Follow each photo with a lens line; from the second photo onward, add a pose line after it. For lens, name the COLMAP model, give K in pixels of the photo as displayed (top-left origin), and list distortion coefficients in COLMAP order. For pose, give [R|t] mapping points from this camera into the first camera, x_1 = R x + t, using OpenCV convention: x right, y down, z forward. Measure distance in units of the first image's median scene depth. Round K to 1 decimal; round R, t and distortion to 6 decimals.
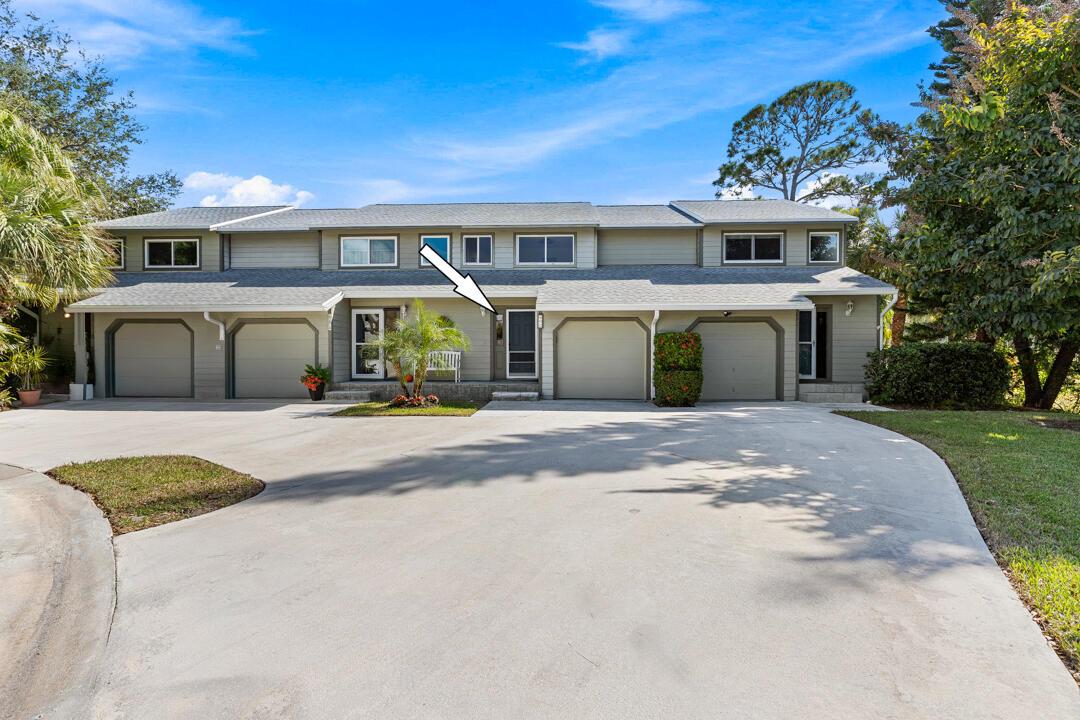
lens RADIAL K [[492.2, 0, 540.0], [0, 492.2, 360.0], [0, 0, 1]] dist [-0.002355, -0.000236]
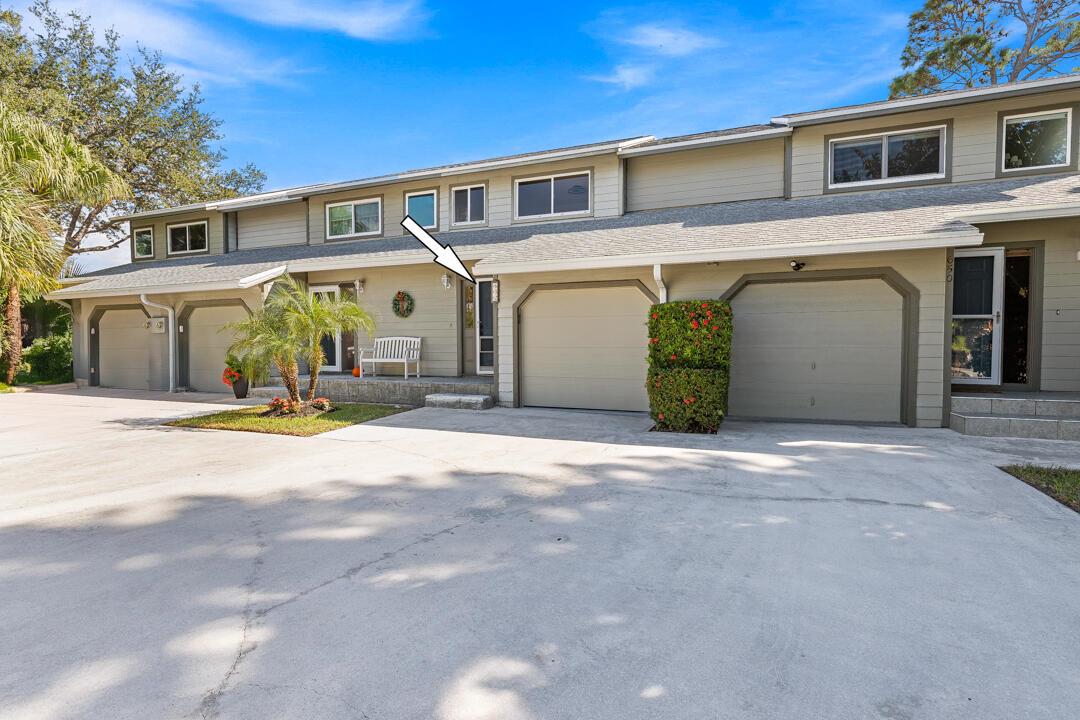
lens RADIAL K [[492.2, 0, 540.0], [0, 492.2, 360.0], [0, 0, 1]] dist [-0.002355, -0.000236]
pose [[0.951916, 0.006572, -0.306290, 0.241245], [0.001917, 0.999623, 0.027408, -0.002902], [0.306354, -0.026677, 0.951544, 0.333519]]
